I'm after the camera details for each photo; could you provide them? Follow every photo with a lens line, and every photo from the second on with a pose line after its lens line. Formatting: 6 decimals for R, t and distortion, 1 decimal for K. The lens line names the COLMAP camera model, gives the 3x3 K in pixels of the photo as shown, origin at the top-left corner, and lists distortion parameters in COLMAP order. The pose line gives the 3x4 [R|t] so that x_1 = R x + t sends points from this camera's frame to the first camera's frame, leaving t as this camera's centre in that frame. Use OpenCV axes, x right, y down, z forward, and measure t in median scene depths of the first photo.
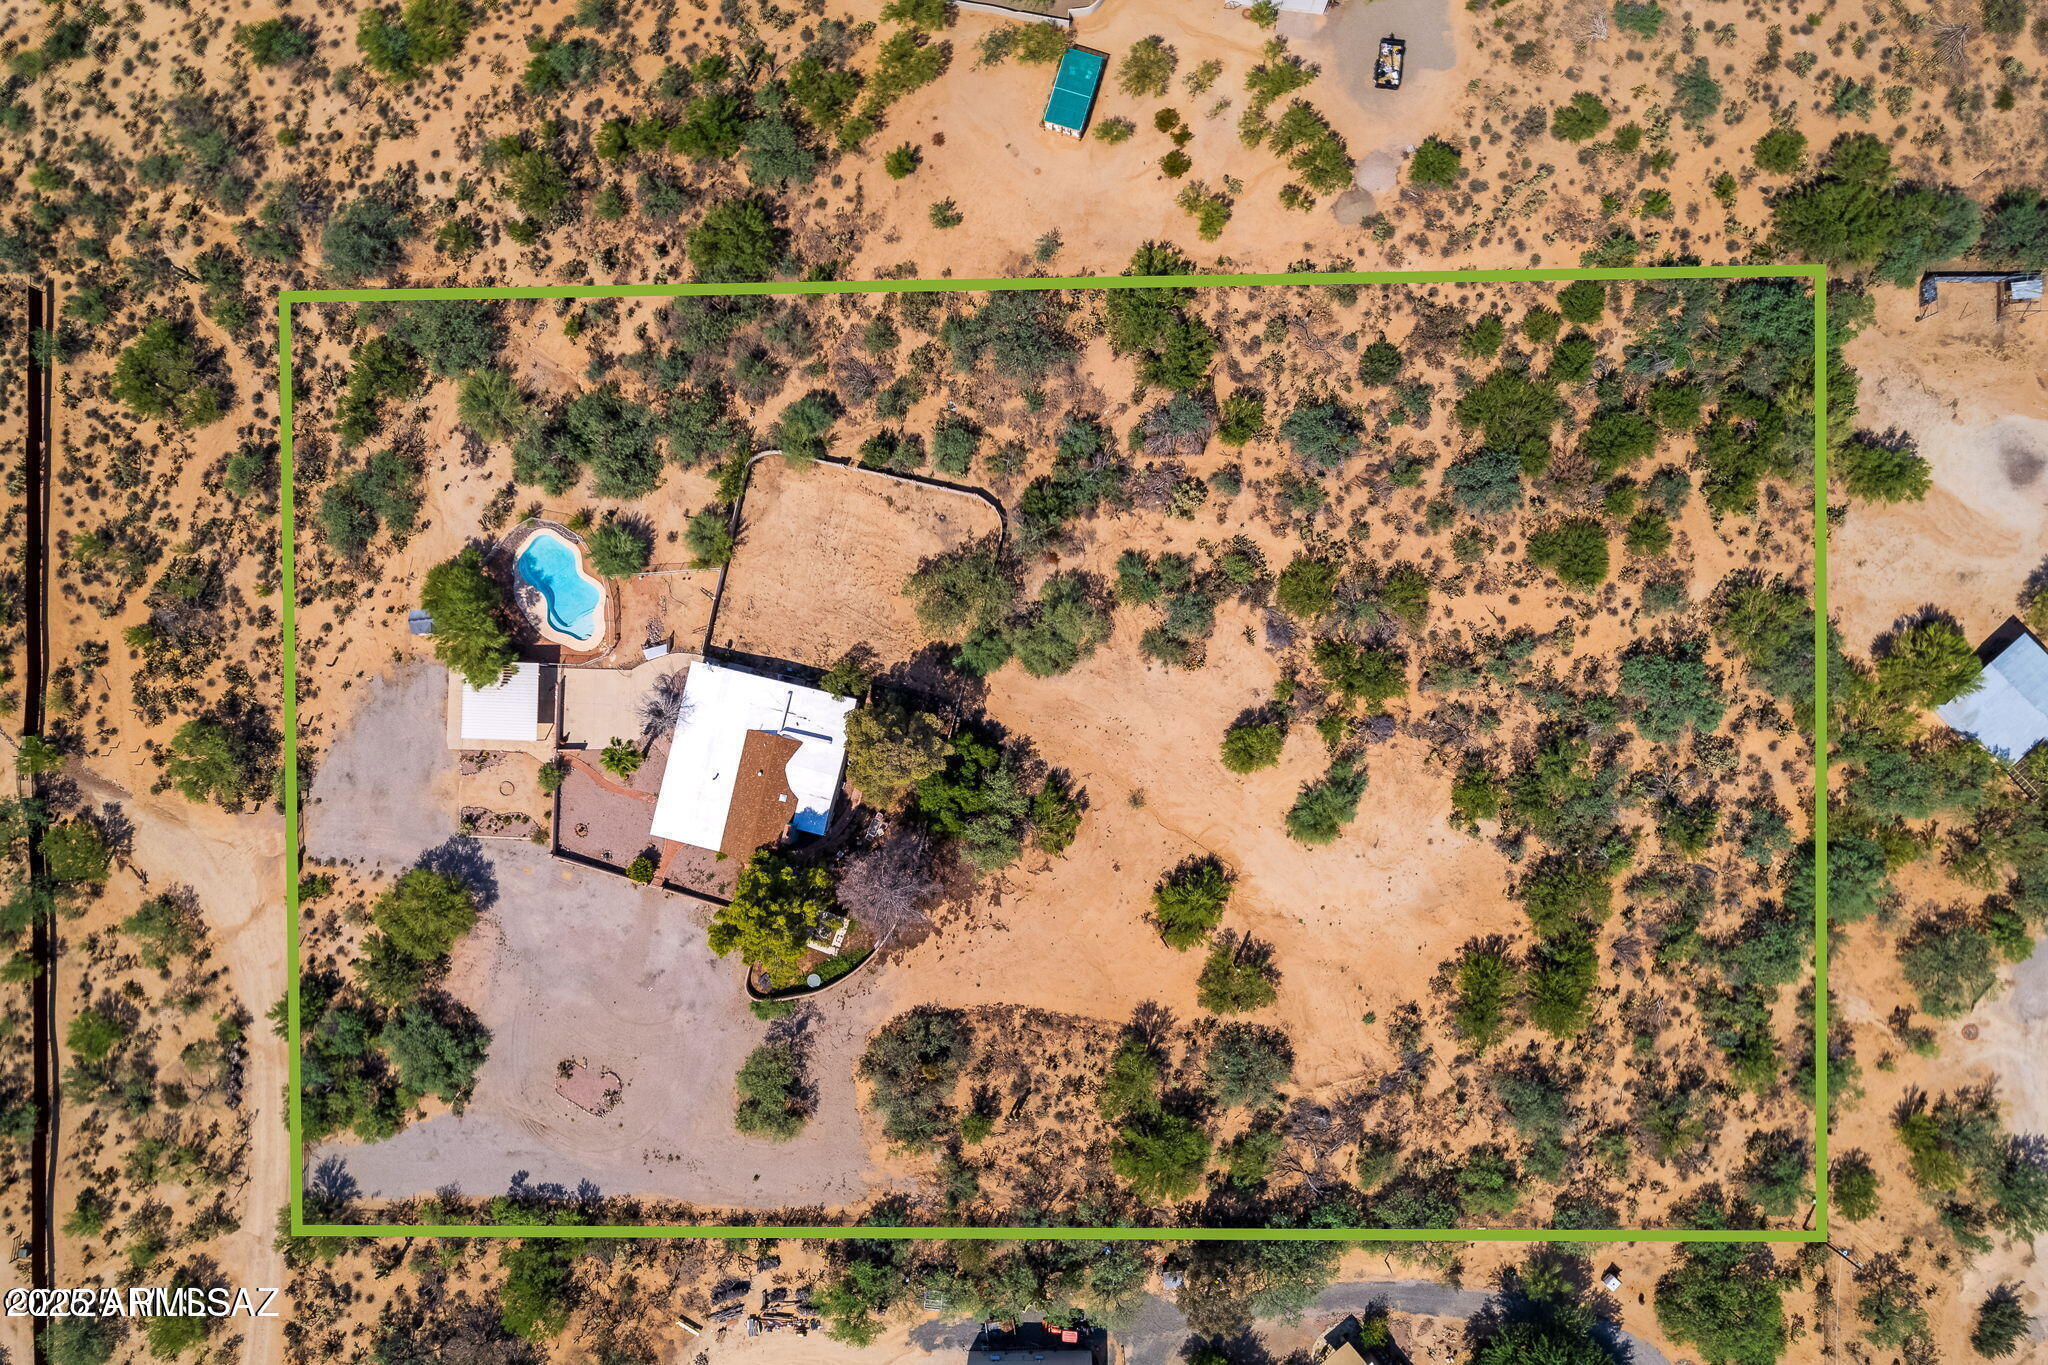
lens RADIAL K [[1320.1, 0, 1029.3], [0, 1320.1, 677.2], [0, 0, 1]] dist [-0.078478, 0.072417]
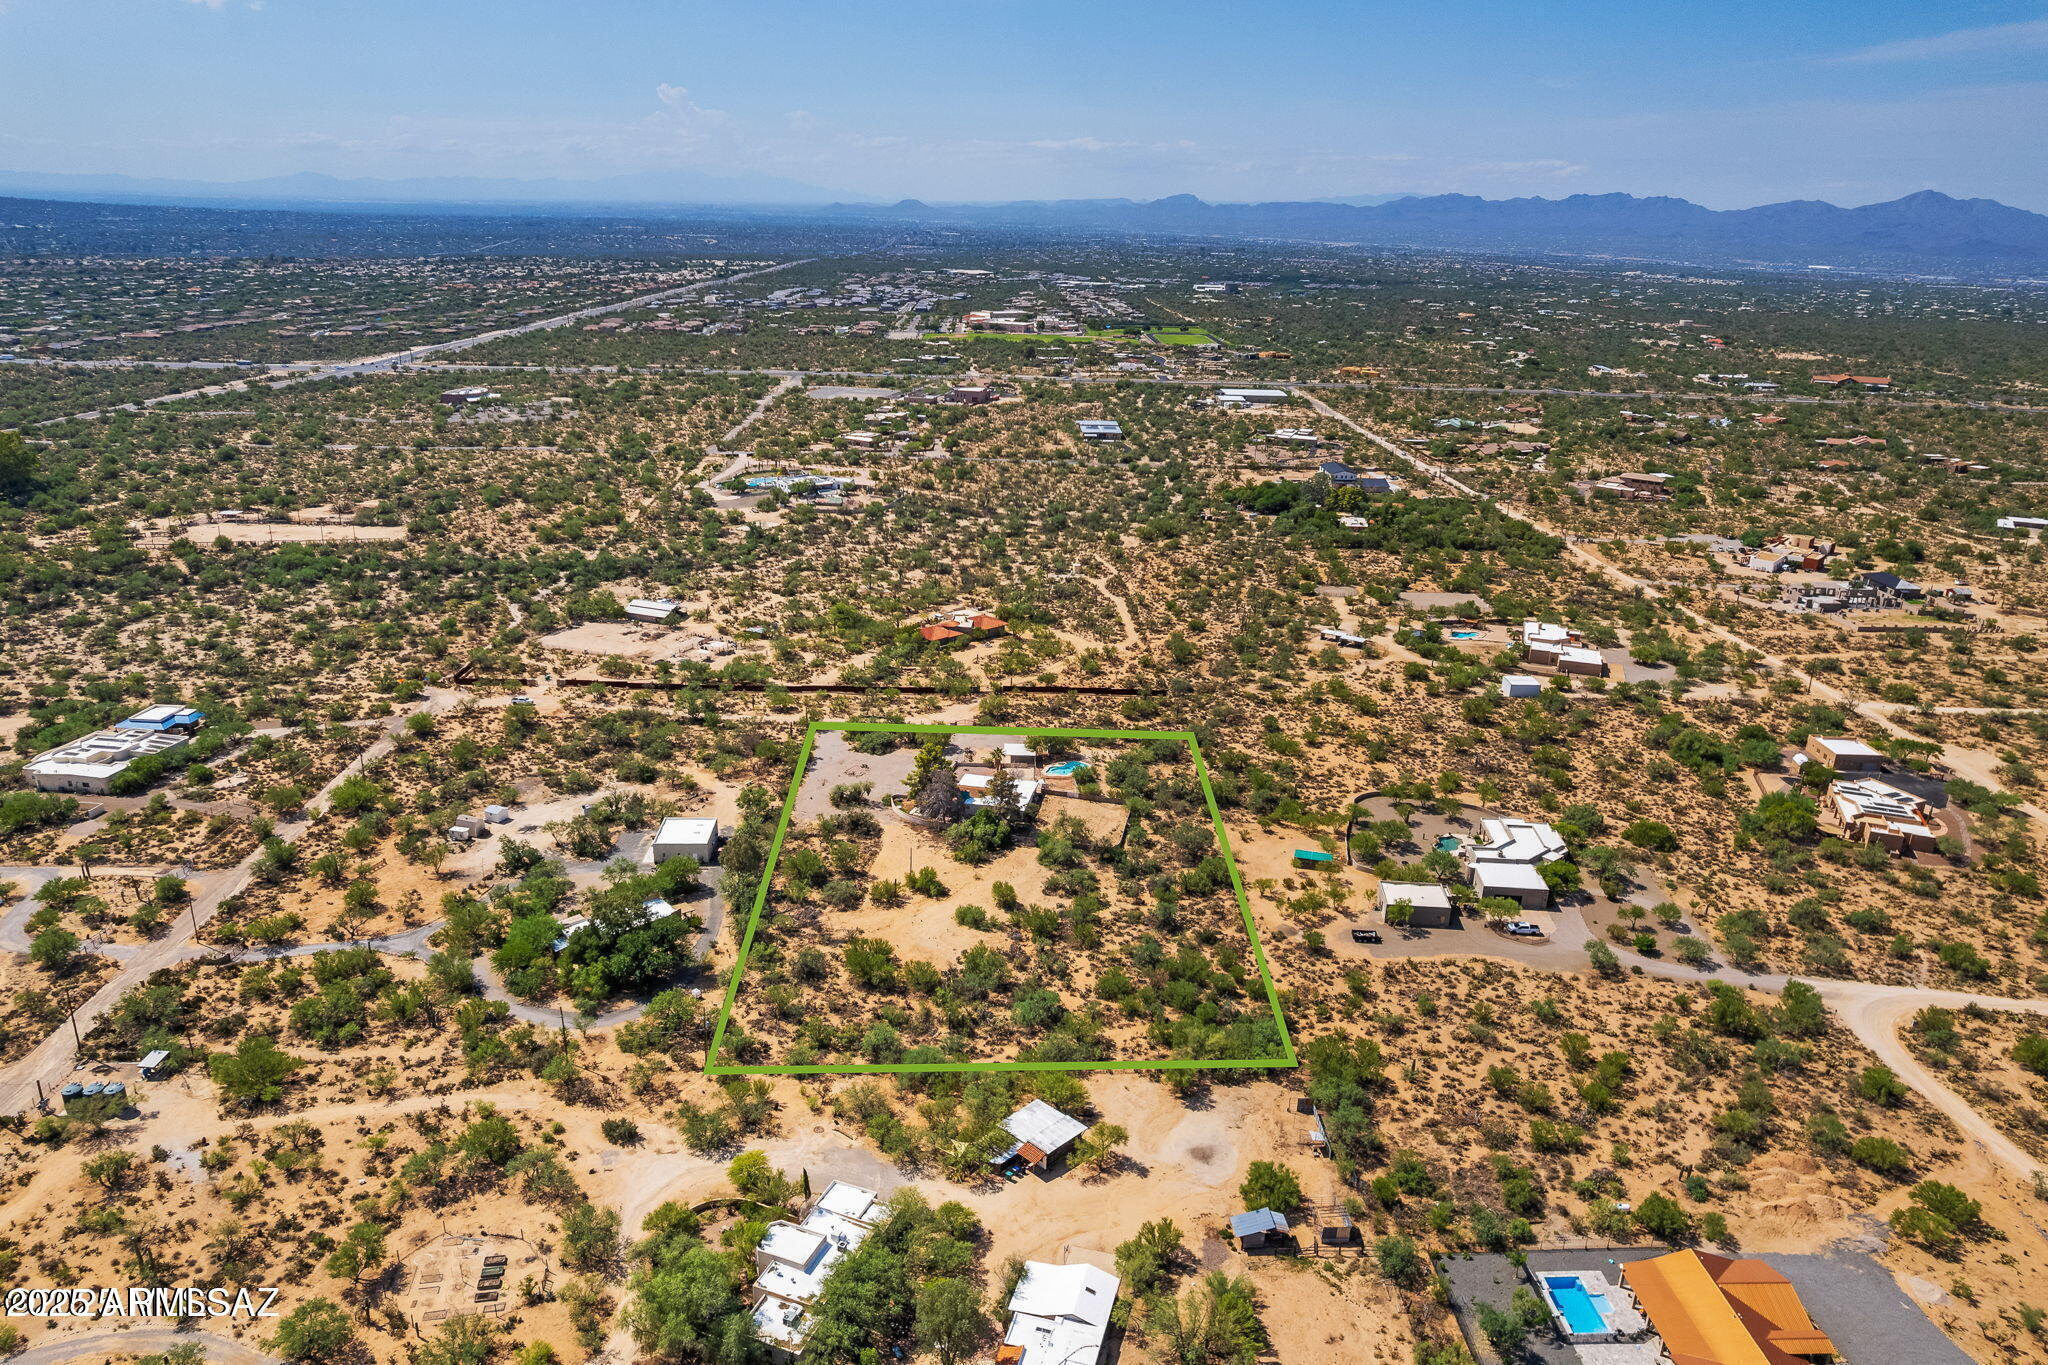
lens RADIAL K [[1362.4, 0, 1024.0], [0, 1362.4, 682.5], [0, 0, 1]] dist [-0.043954, 0.005882]
pose [[0.026674, 0.361507, -0.931988, 1.939884], [-0.999529, -0.004488, -0.030348, 0.085386], [-0.015154, 0.932358, 0.361217, -0.047844]]
